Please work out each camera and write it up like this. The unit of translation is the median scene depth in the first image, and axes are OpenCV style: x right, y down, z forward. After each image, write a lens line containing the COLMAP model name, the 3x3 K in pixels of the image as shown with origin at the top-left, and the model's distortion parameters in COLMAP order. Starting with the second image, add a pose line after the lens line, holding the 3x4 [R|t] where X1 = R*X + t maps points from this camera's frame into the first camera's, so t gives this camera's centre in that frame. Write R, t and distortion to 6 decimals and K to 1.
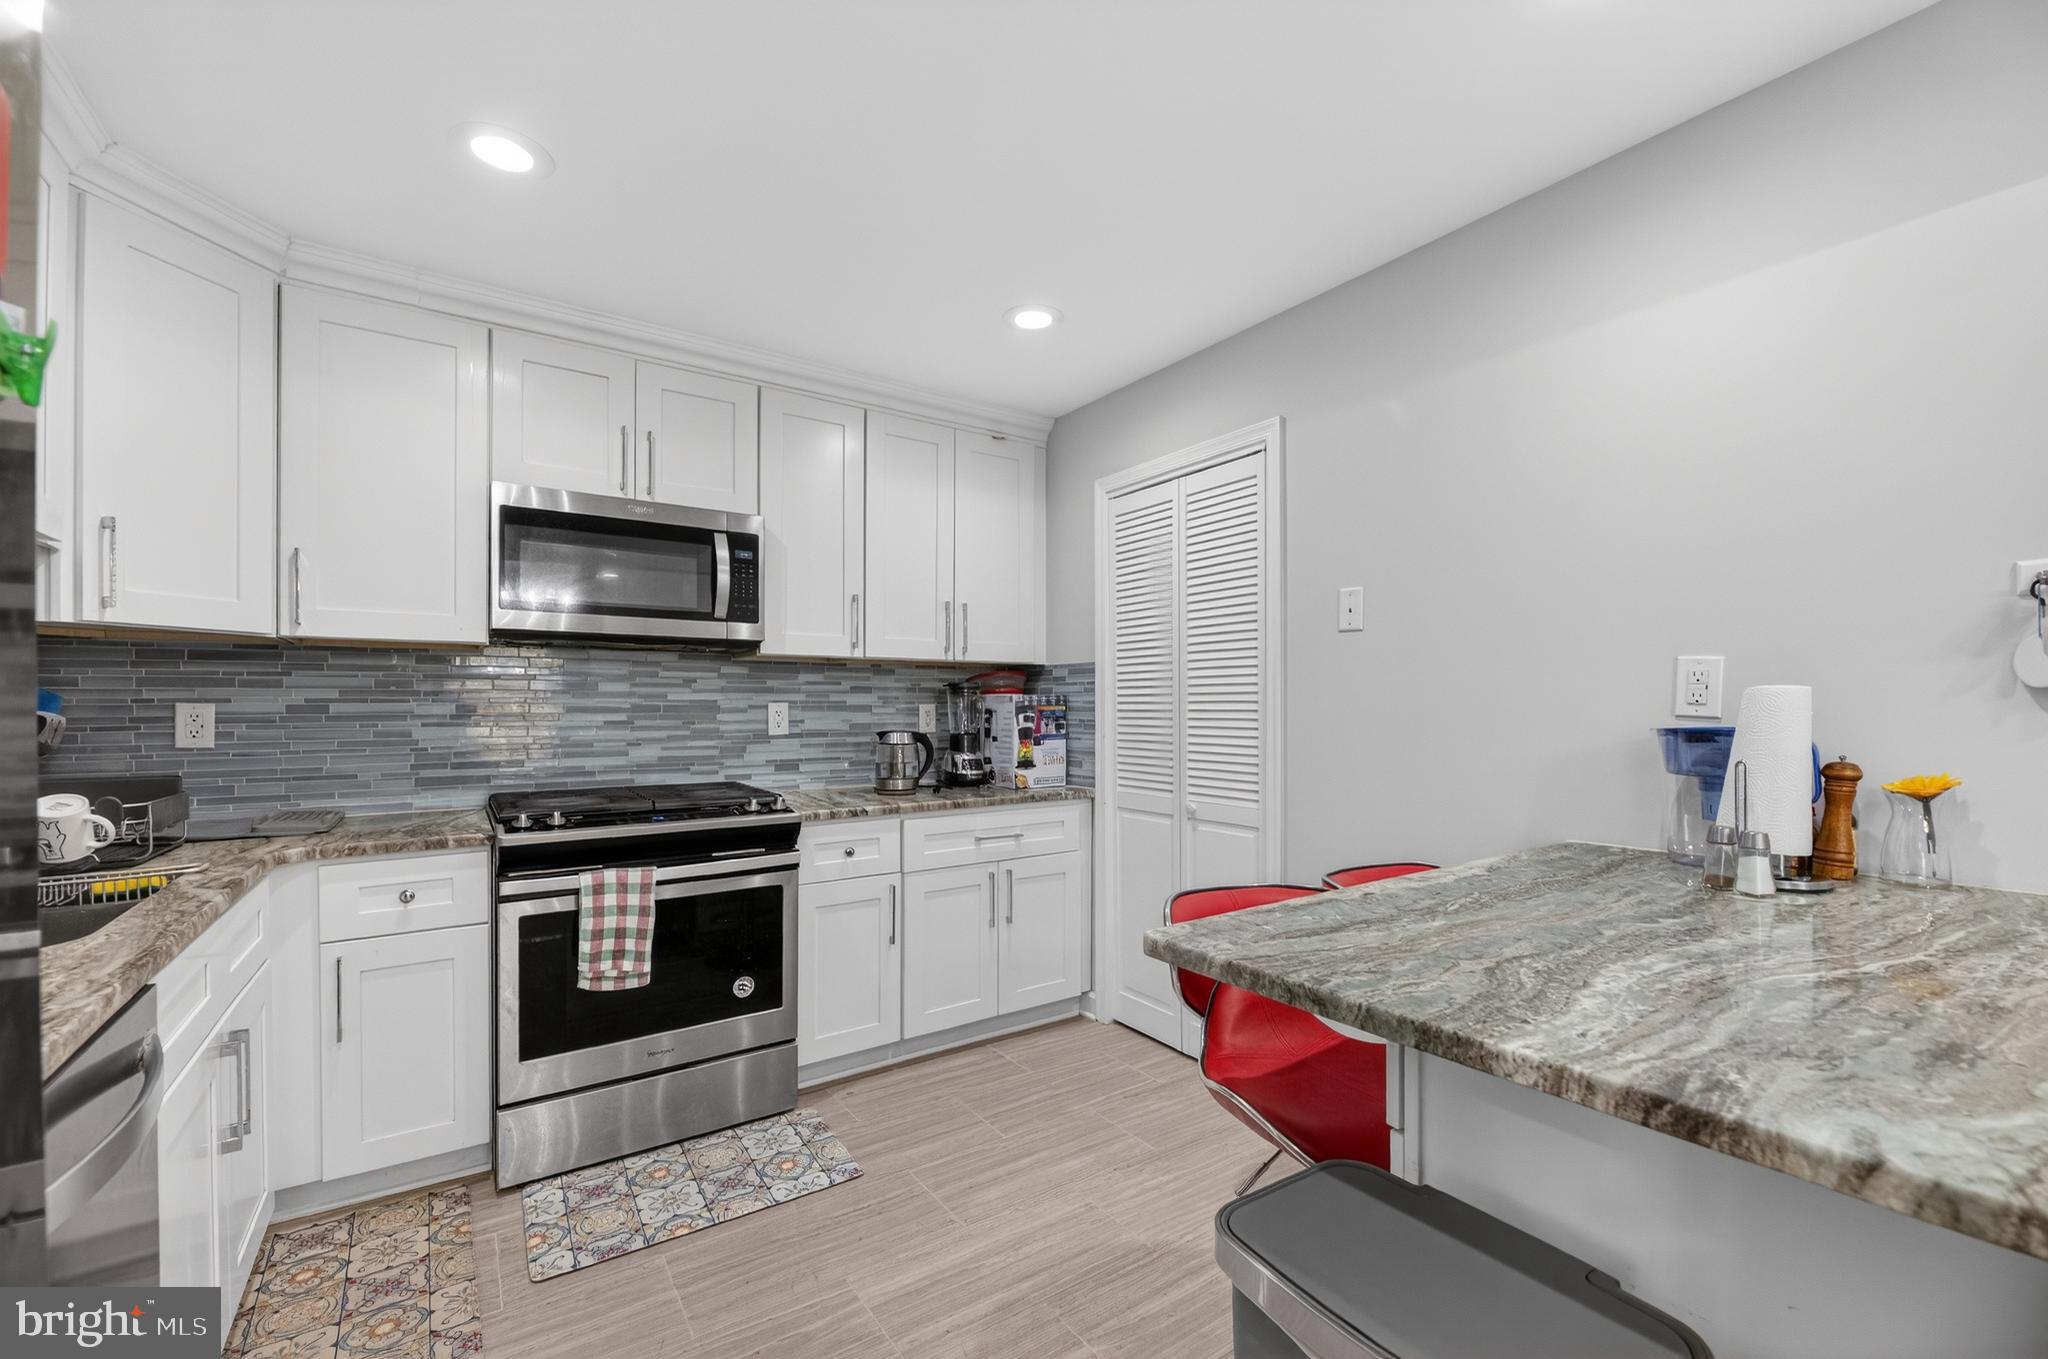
lens RADIAL K [[854.2, 0, 1049.4], [0, 854.2, 703.3], [0, 0, 1]] dist [0.000859, -0.004002]
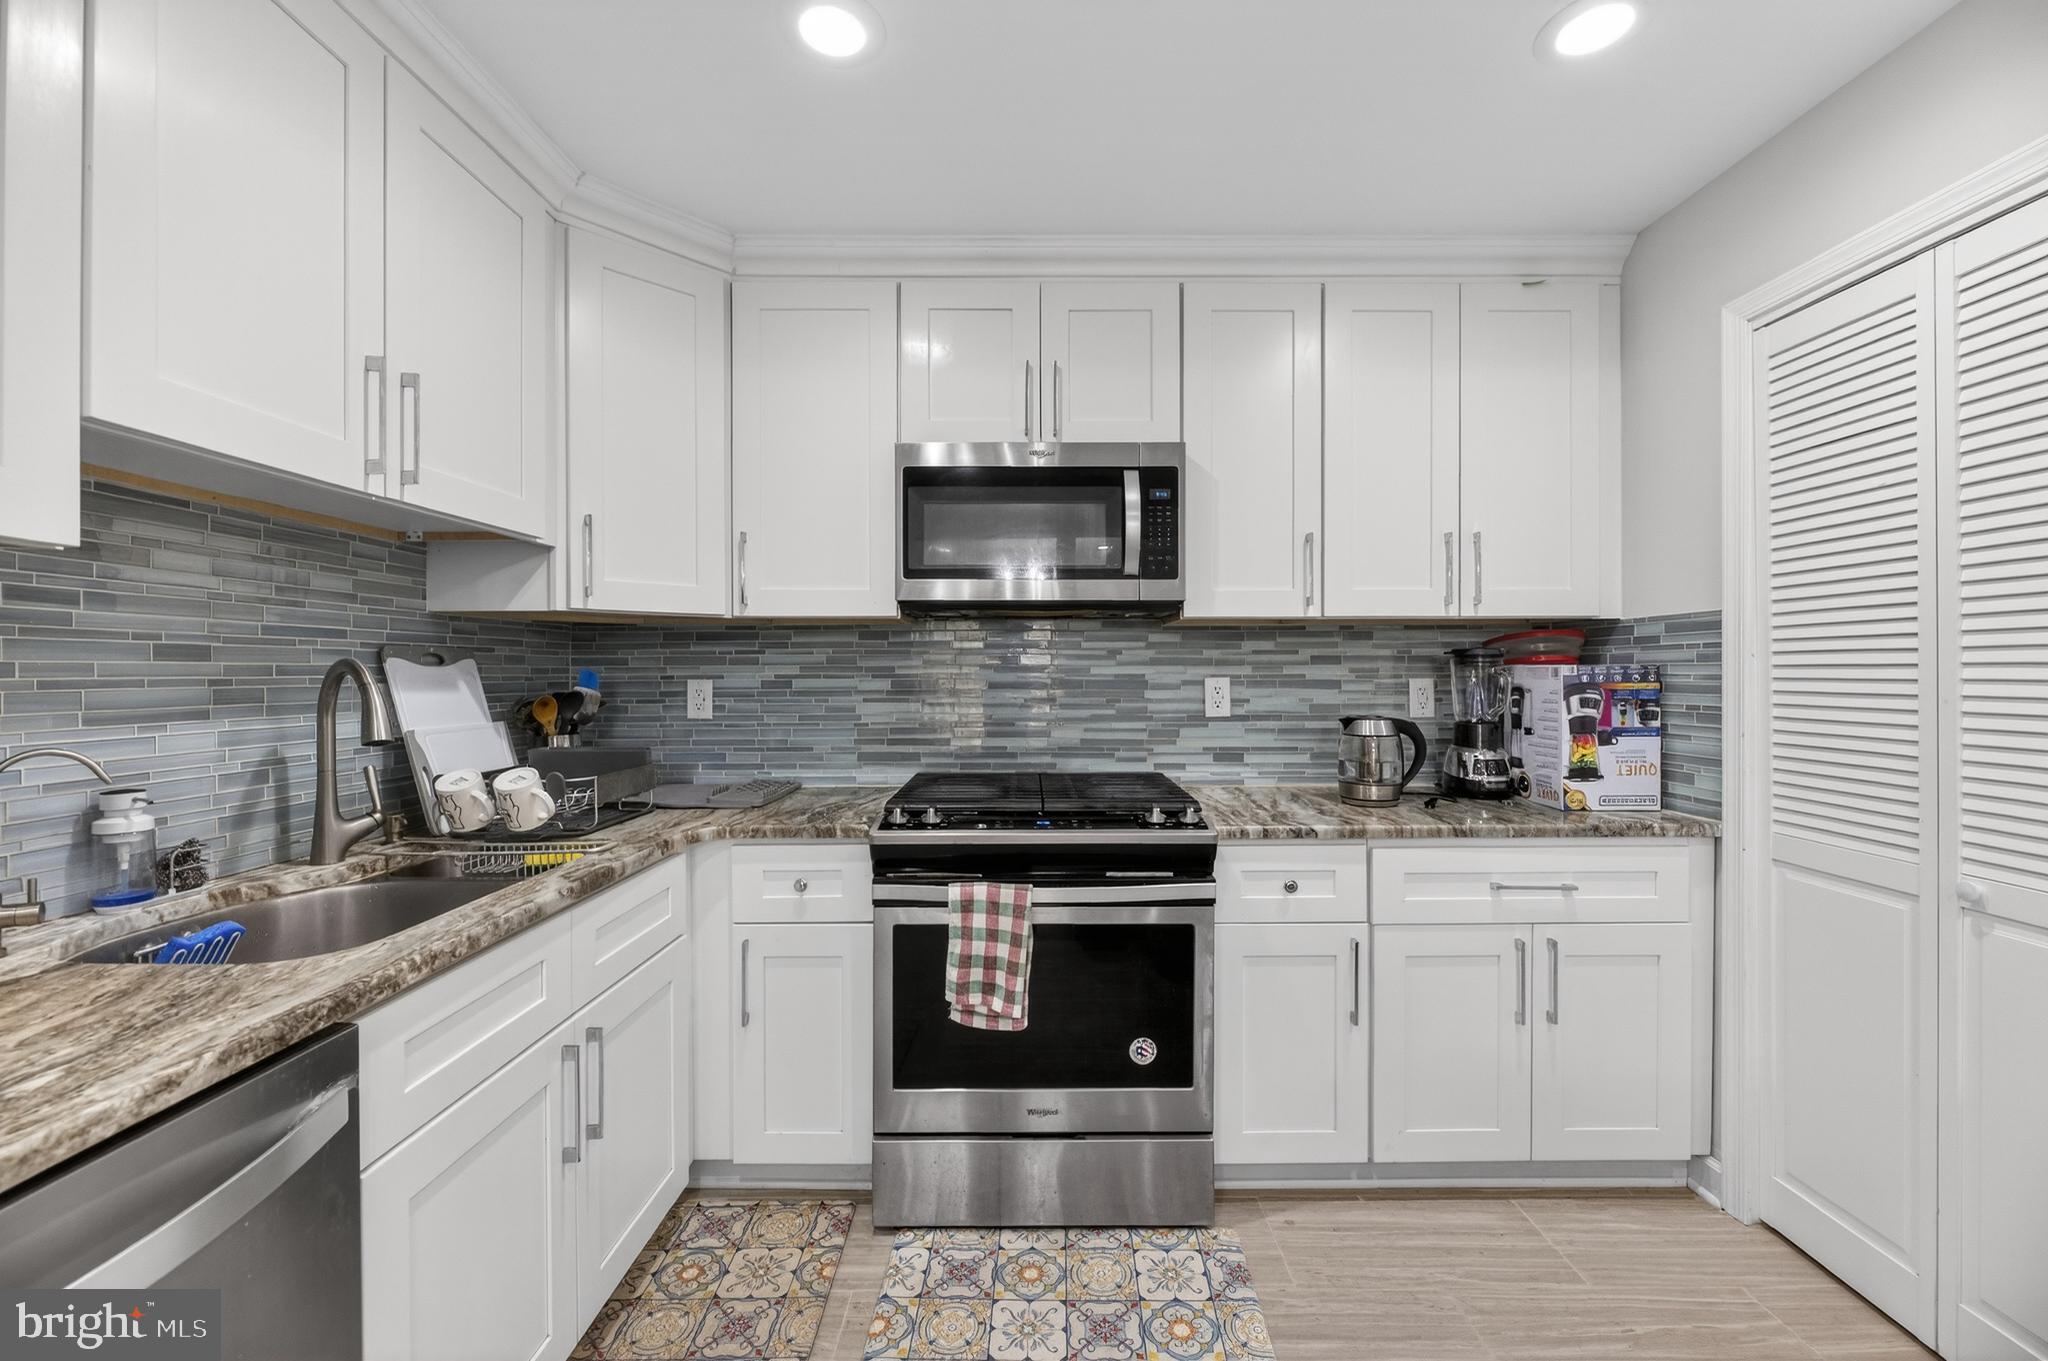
lens RADIAL K [[840.9, 0, 1023.0], [0, 840.9, 671.4], [0, 0, 1]] dist [-0.001890, -0.003884]
pose [[0.815056, -0.000785, -0.579381, -0.006370], [0.003077, 0.999991, 0.002975, -0.010655], [0.579374, -0.004208, 0.815051, 0.285408]]
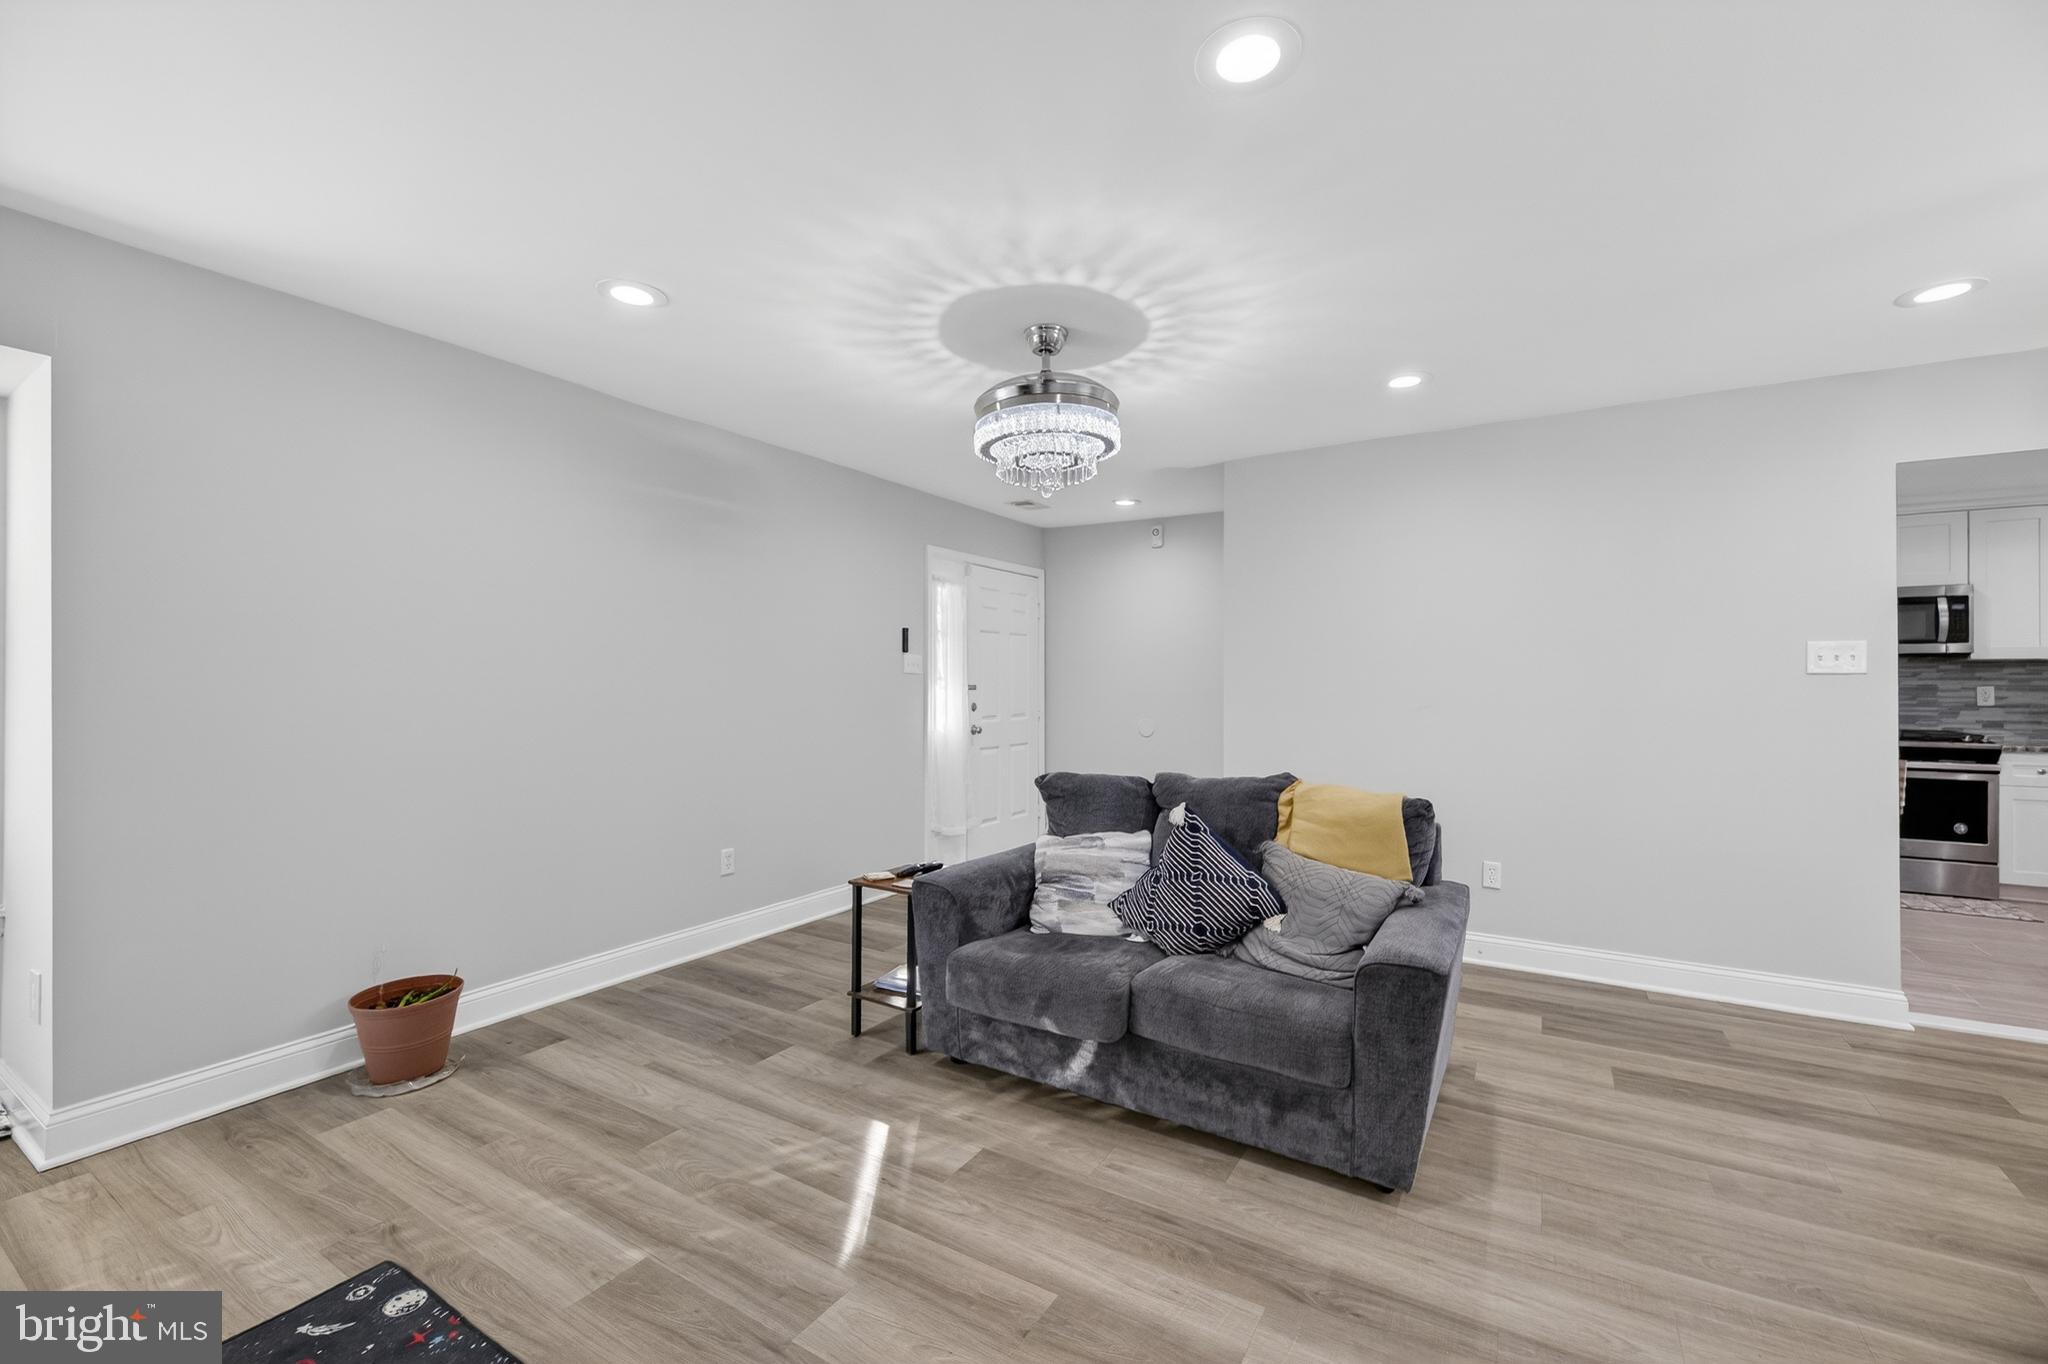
lens RADIAL K [[840.9, 0, 1023.0], [0, 840.9, 672.9], [0, 0, 1]] dist [-0.001890, -0.003884]
pose [[0.389356, -0.003464, -0.921081, 0.522300], [-0.001840, 0.999988, -0.004539, -0.018168], [0.921085, 0.003462, 0.389345, -1.587503]]
